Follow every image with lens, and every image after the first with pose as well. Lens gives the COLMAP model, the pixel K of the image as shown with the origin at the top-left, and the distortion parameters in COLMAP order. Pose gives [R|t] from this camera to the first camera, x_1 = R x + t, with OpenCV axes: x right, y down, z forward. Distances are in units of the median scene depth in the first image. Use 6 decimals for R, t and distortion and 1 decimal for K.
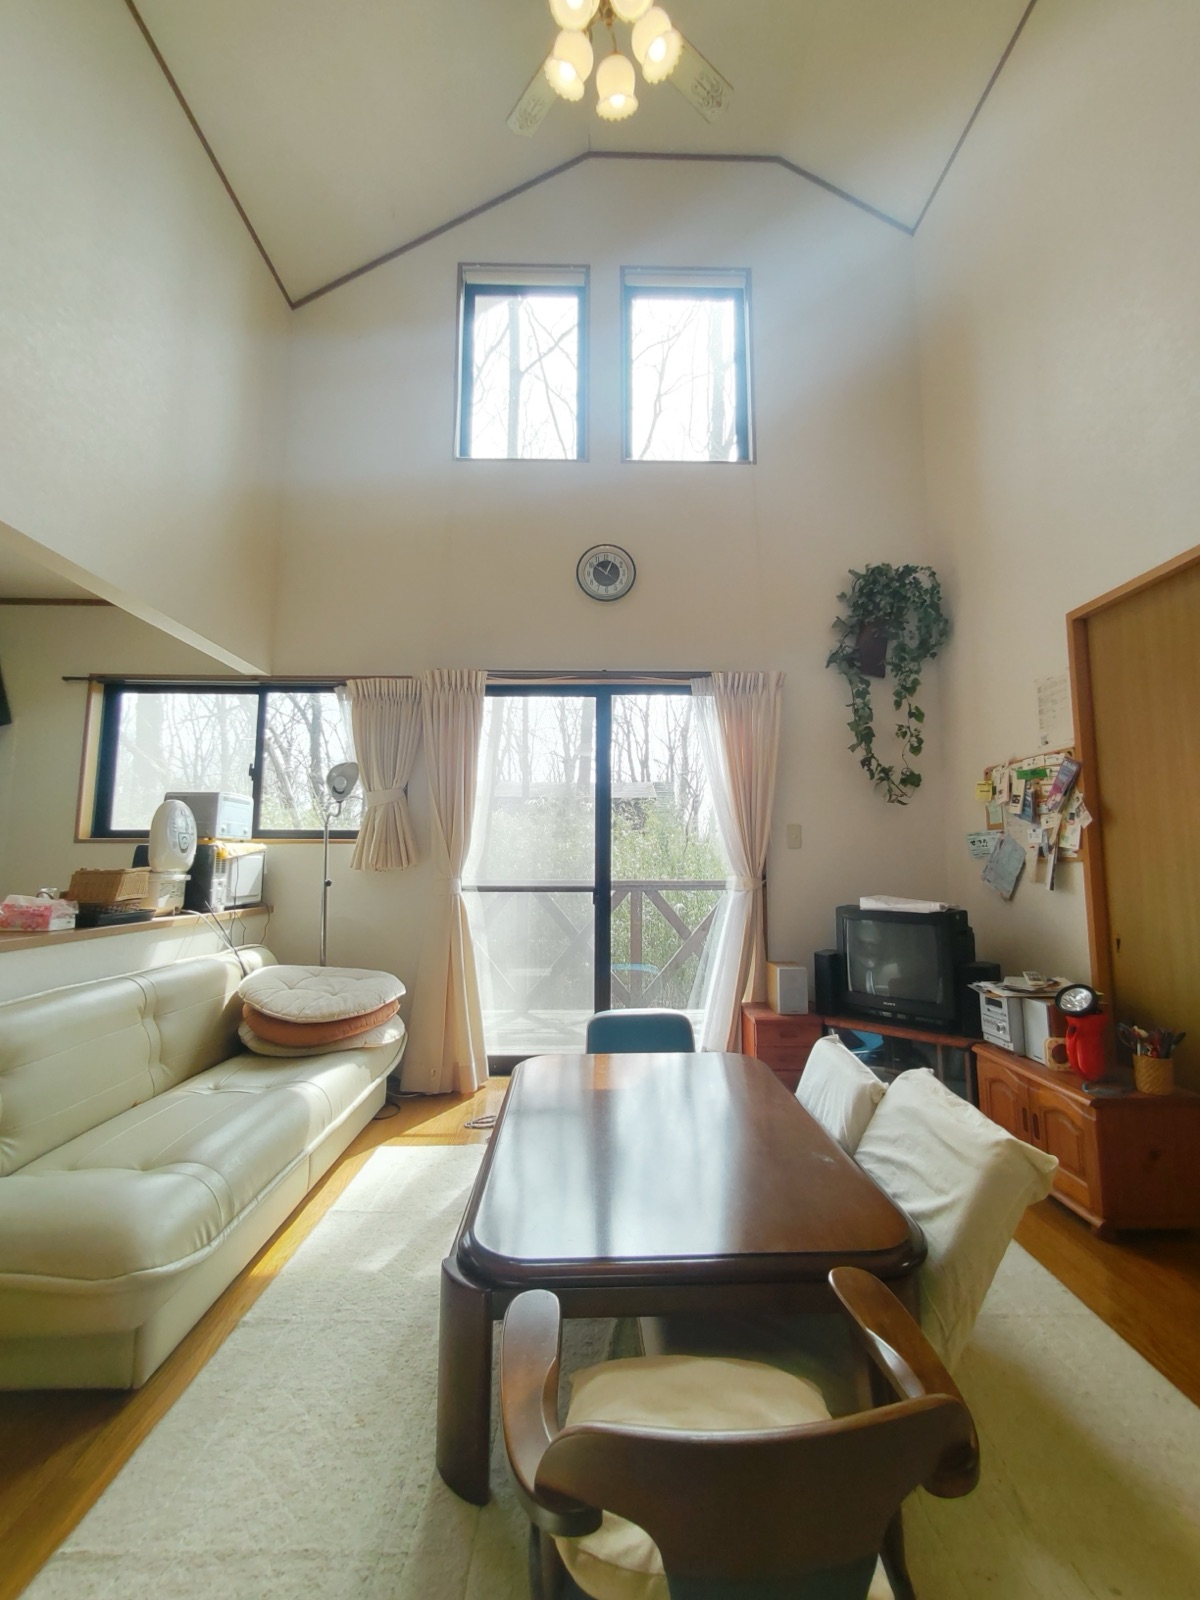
lens RADIAL K [[690.5, 0, 608.6], [0, 690.5, 790.7], [0, 0, 1]] dist [-0.001986, 0.002866]
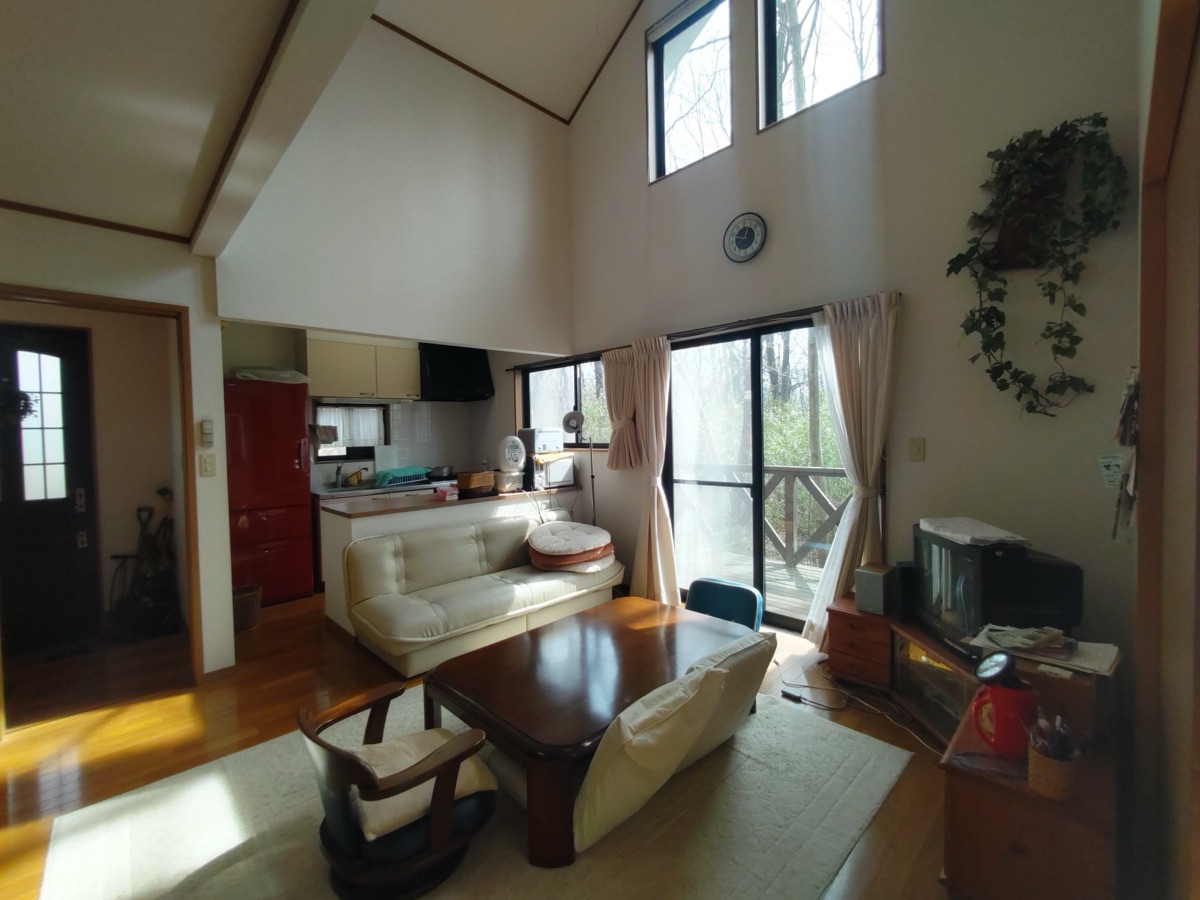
lens RADIAL K [[517.9, 0, 589.4], [0, 517.9, 447.8], [0, 0, 1]] dist [-0.001986, 0.002866]
pose [[0.672789, 0.006489, -0.739806, 0.542840], [0.102003, 0.989598, 0.101443, -0.069455], [0.732769, -0.143712, 0.665129, 0.131877]]
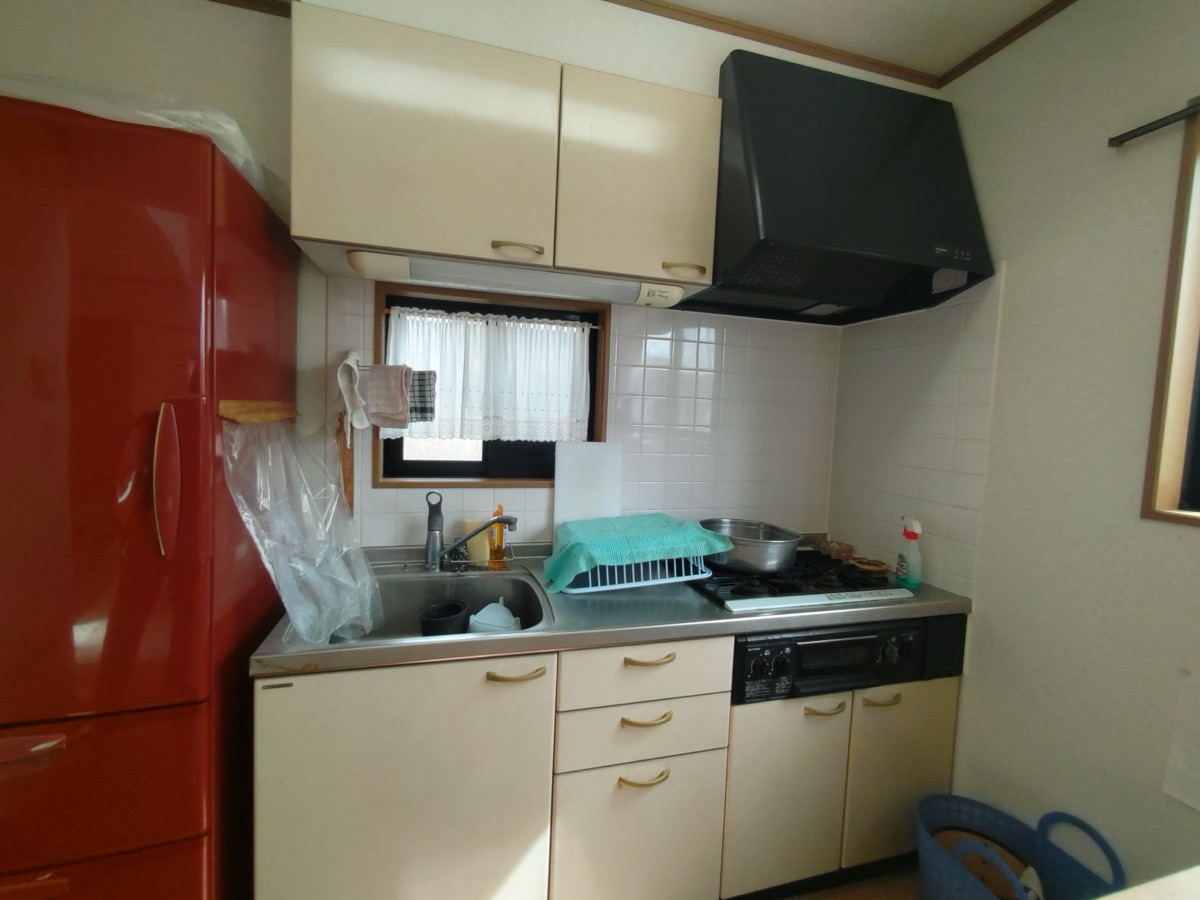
lens RADIAL K [[517.9, 0, 589.9], [0, 517.9, 448.2], [0, 0, 1]] dist [-0.001986, 0.002866]
pose [[0.248009, 0.067357, -0.966413, -0.565501], [0.059786, 0.994614, 0.084665, -0.016702], [0.966911, -0.078775, 0.242646, 0.610514]]
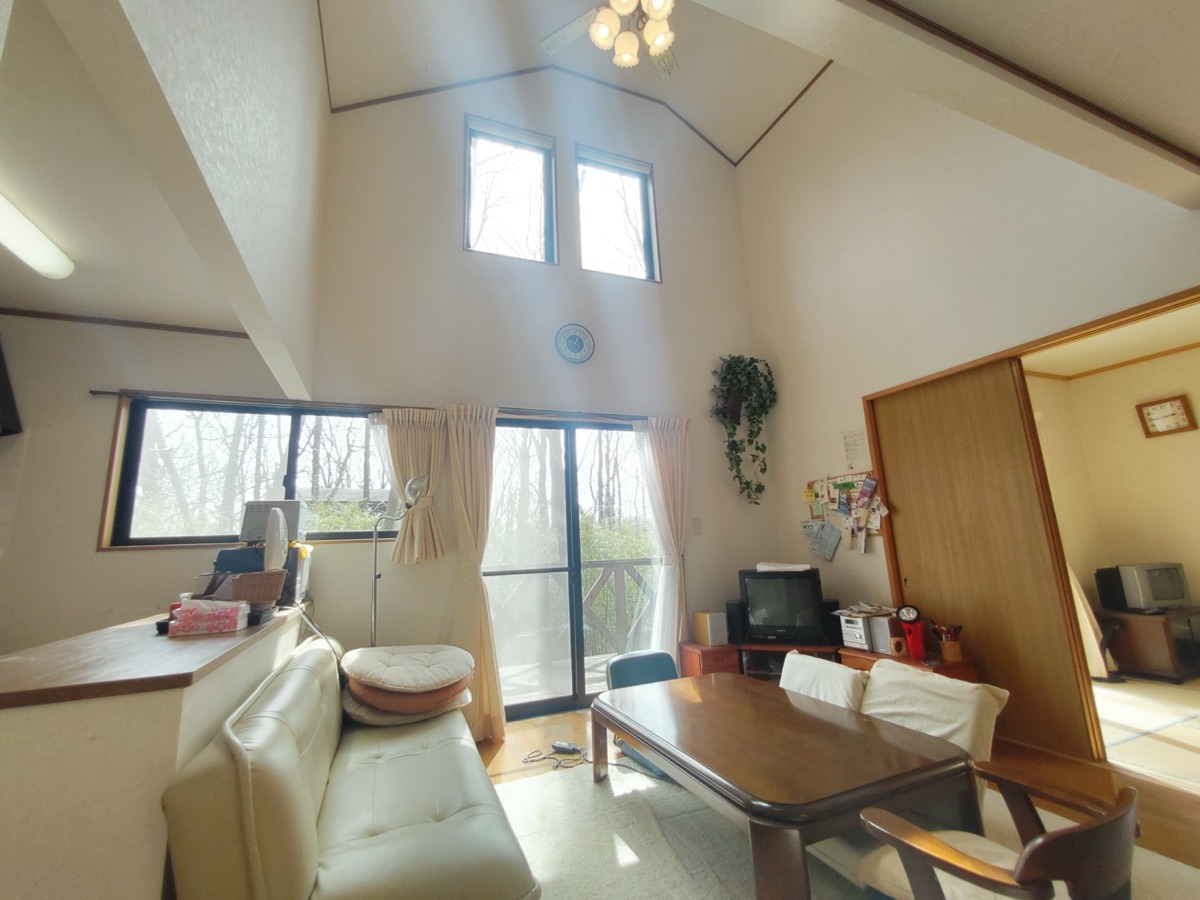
lens RADIAL K [[517.9, 0, 596.5], [0, 517.9, 444.5], [0, 0, 1]] dist [-0.001986, 0.002866]
pose [[0.933291, 0.029477, 0.357909, -0.372379], [0.004824, 0.995507, -0.094570, -0.006493], [-0.359088, 0.089988, 0.928955, 0.005281]]
